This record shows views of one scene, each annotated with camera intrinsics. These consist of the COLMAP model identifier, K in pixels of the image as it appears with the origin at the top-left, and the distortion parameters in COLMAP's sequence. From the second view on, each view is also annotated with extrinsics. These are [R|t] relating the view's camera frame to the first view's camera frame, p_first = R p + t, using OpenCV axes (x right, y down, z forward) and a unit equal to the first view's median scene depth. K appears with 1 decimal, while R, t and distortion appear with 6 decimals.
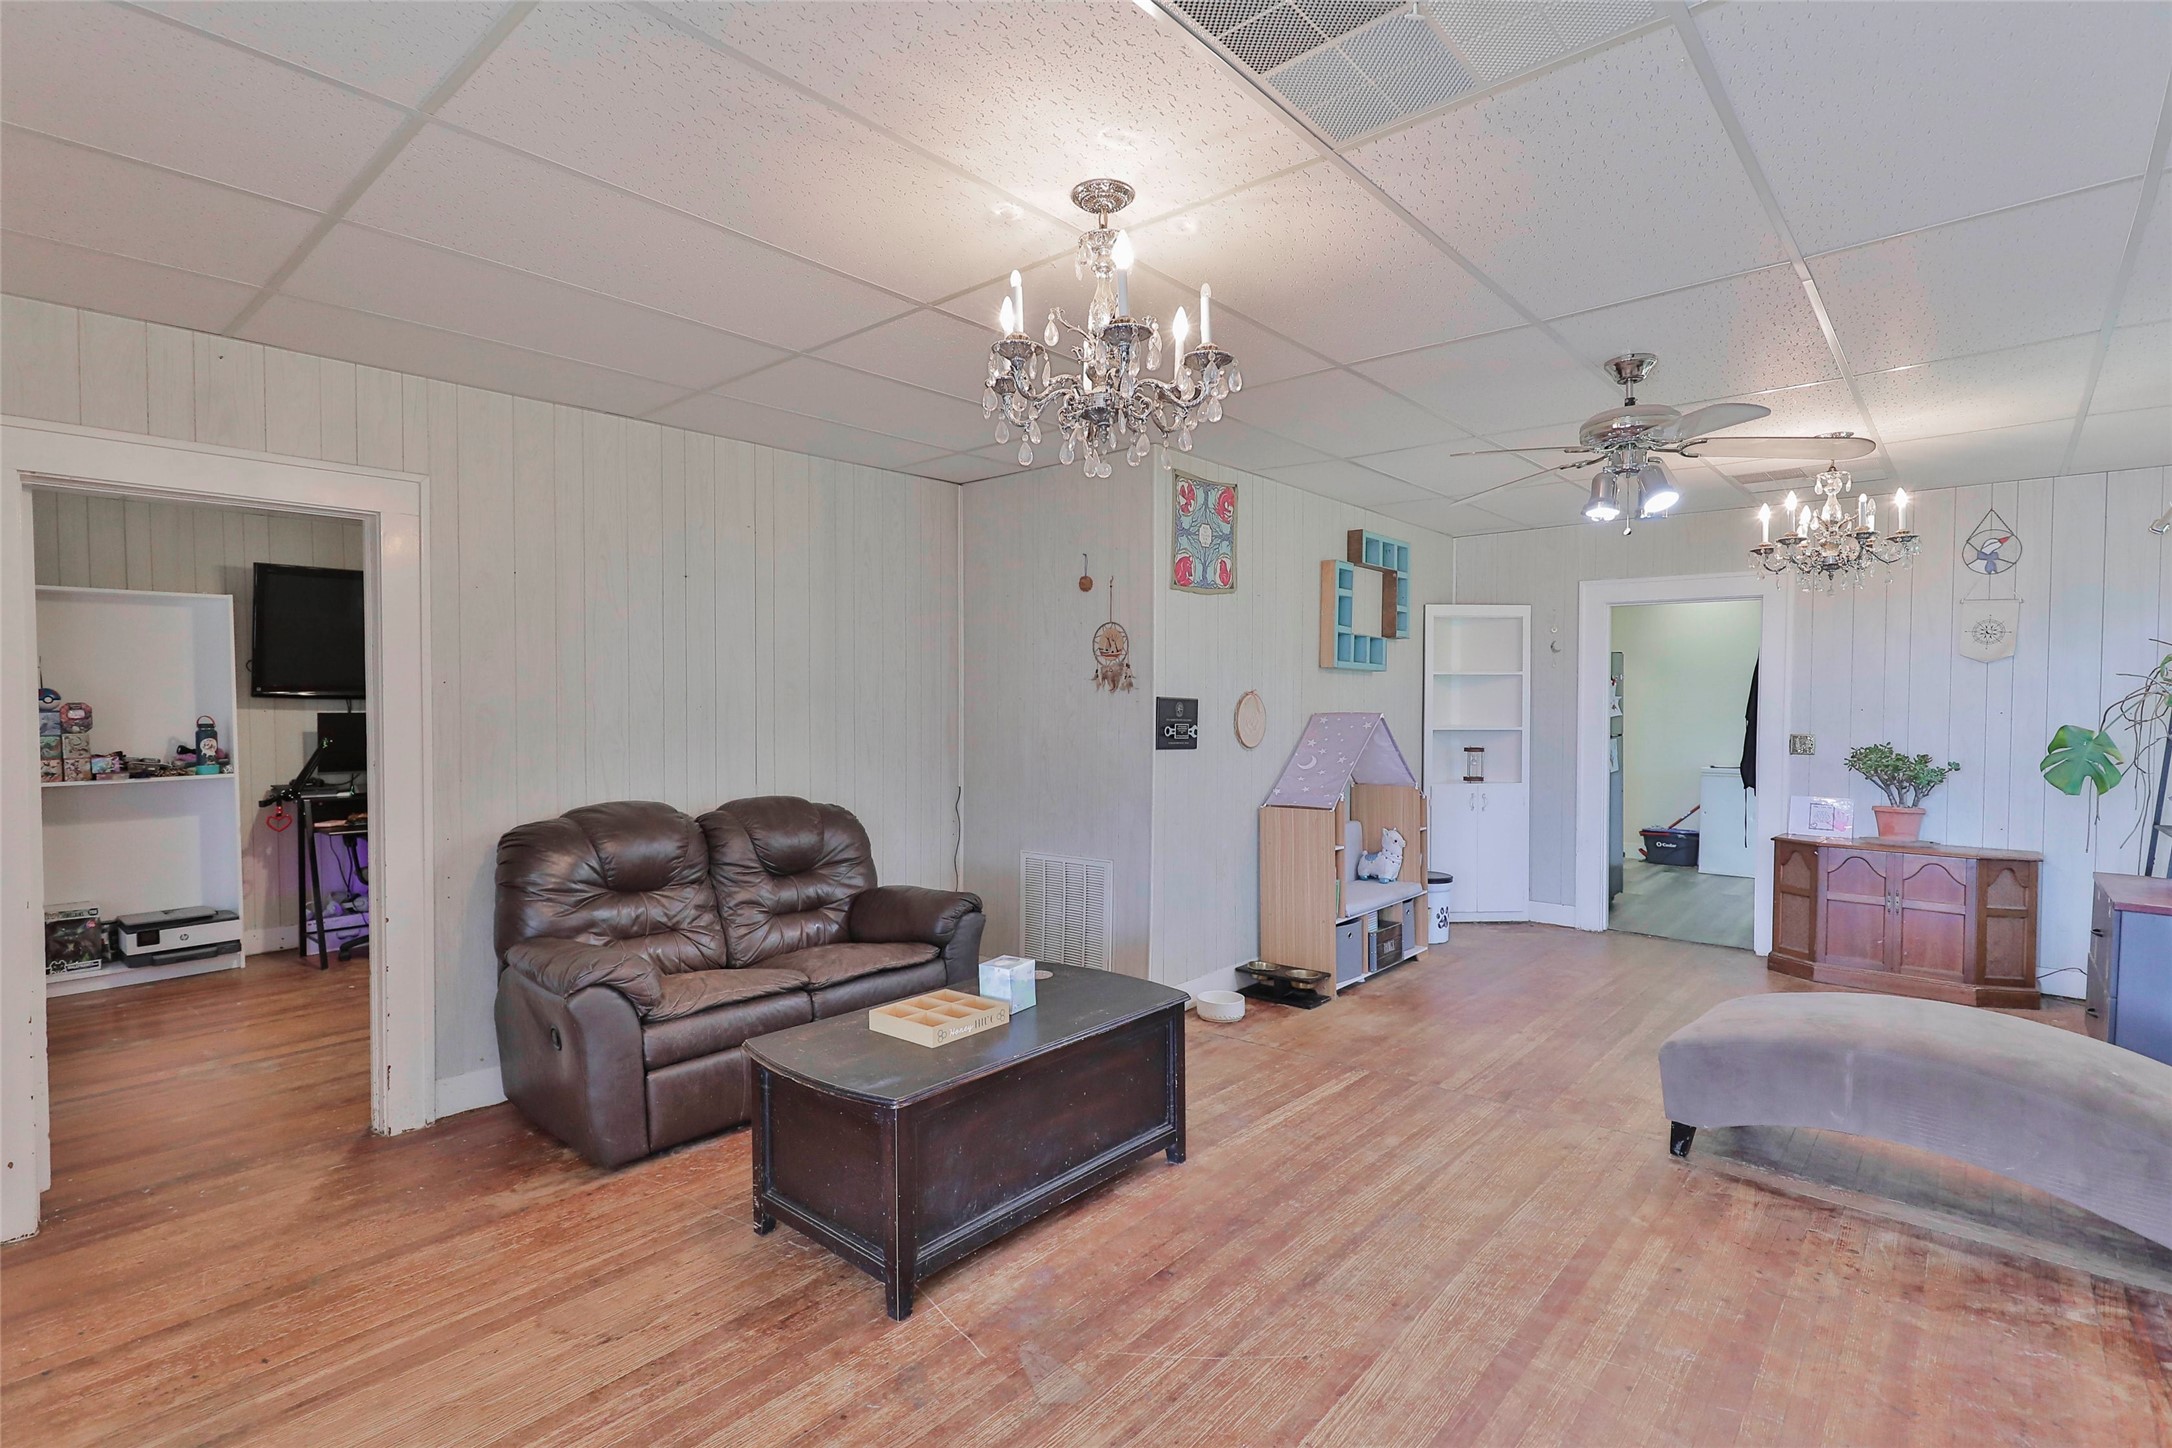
lens RADIAL K [[1030.6, 0, 1078.9], [0, 1030.6, 730.1], [0, 0, 1]] dist [0.024598, -0.000436]
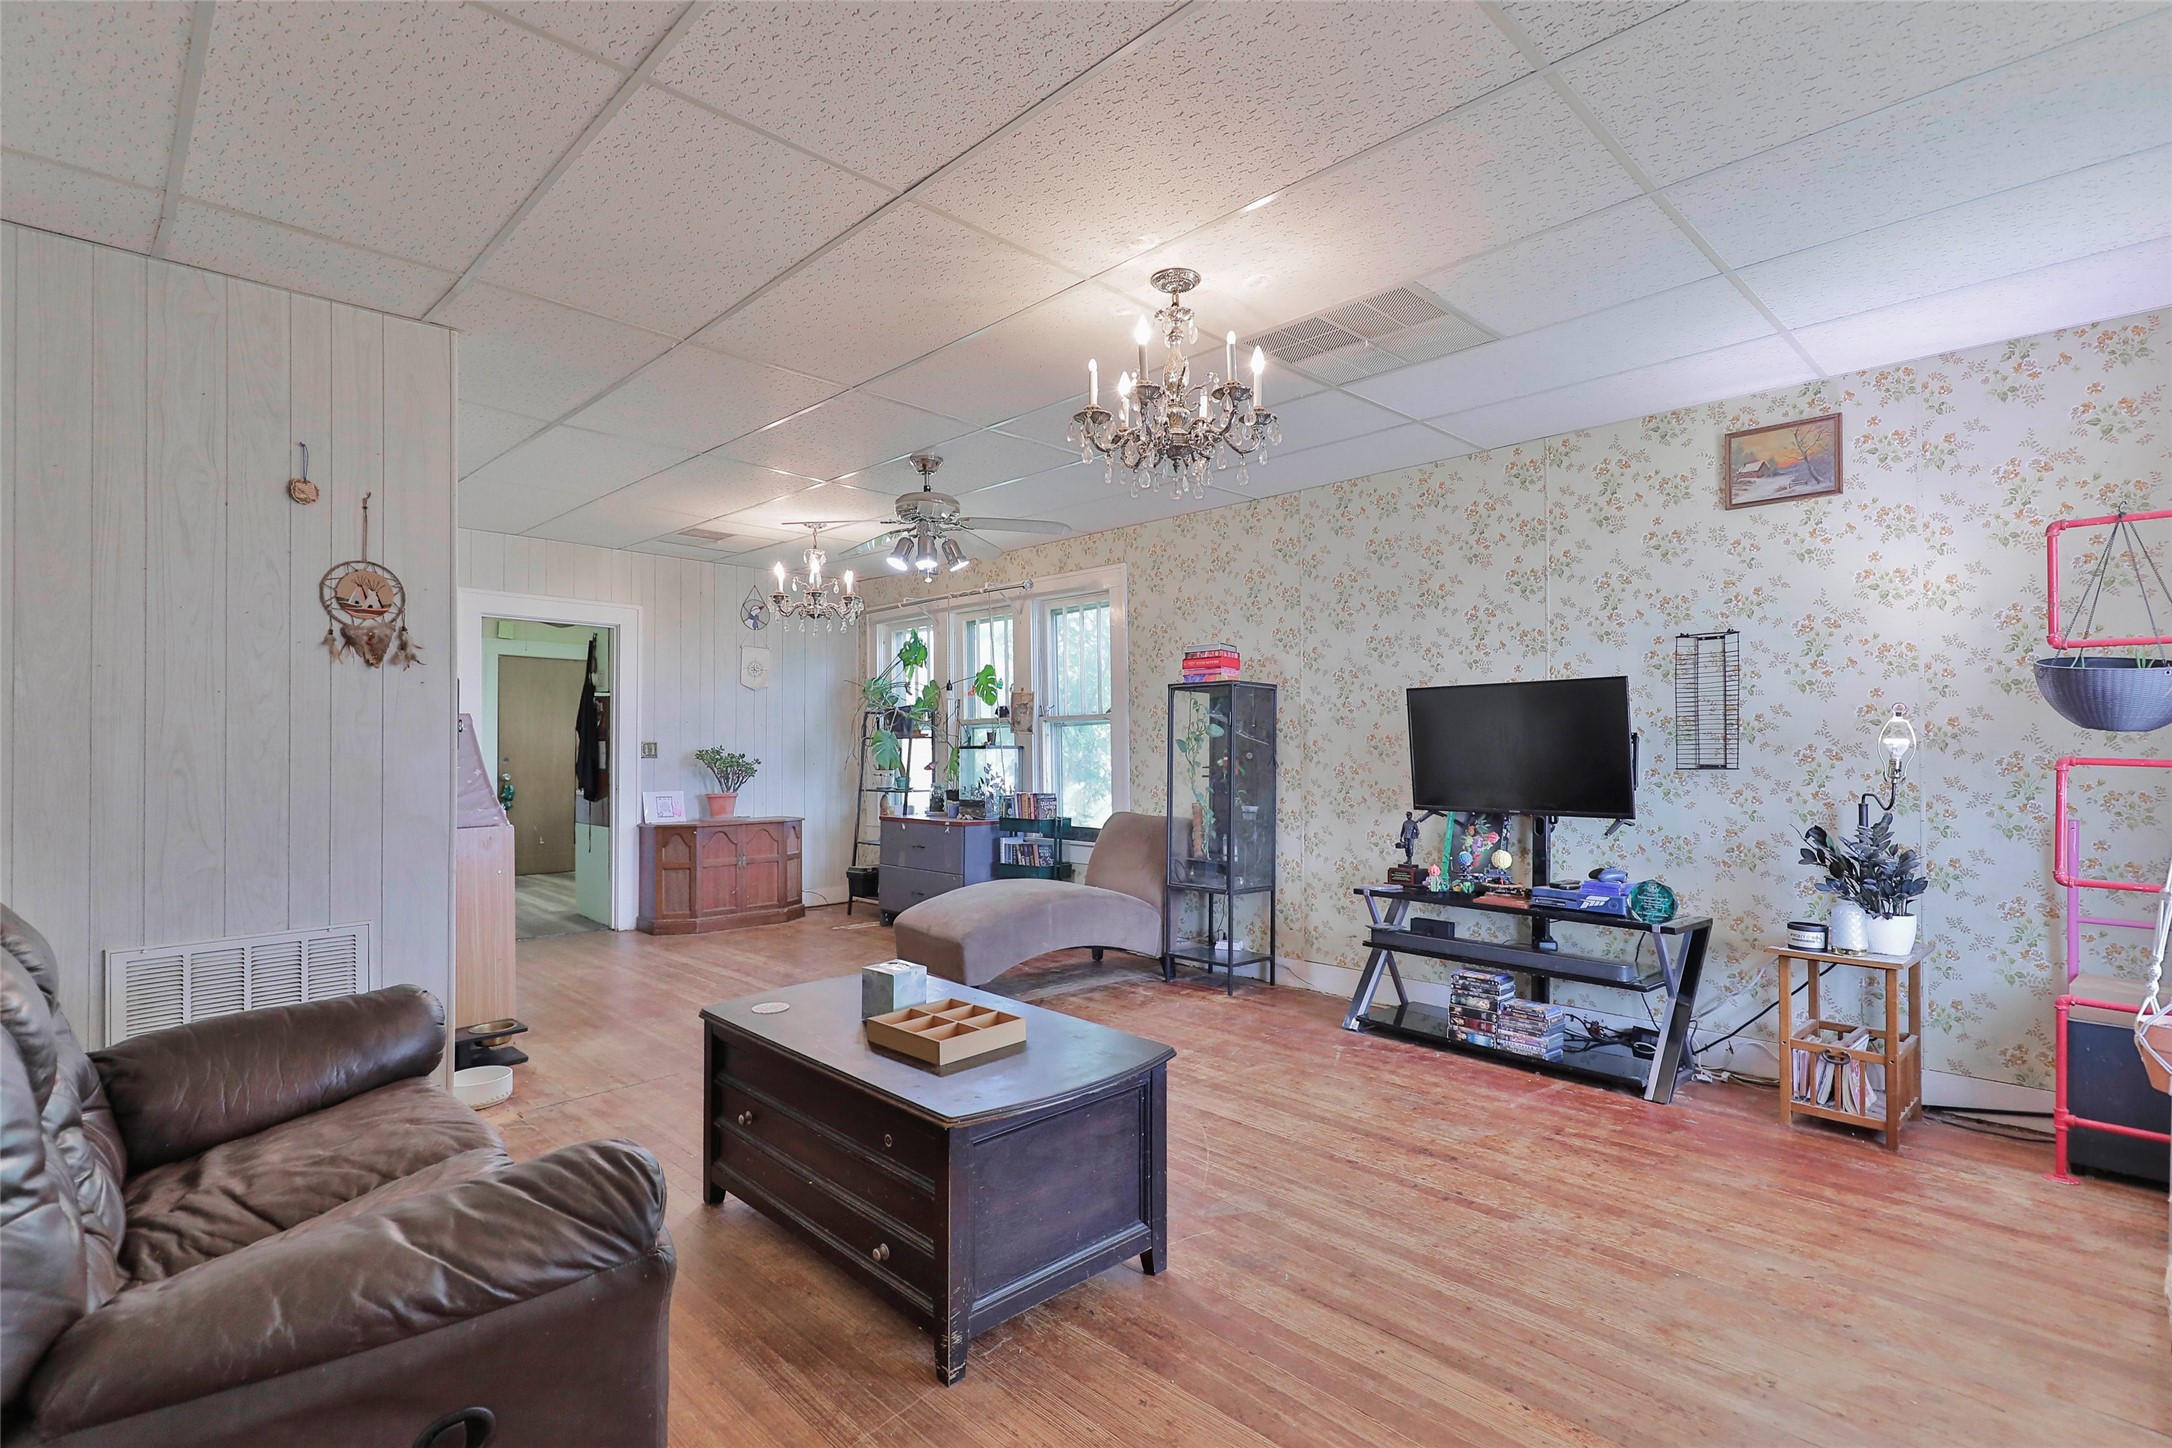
lens RADIAL K [[1030.6, 0, 1078.9], [0, 1030.6, 730.1], [0, 0, 1]] dist [0.024598, -0.000436]
pose [[0.088436, 0.011420, 0.996016, -0.599009], [0.025612, 0.999578, -0.013735, 0.025672], [-0.995752, 0.026725, 0.088107, 0.489206]]
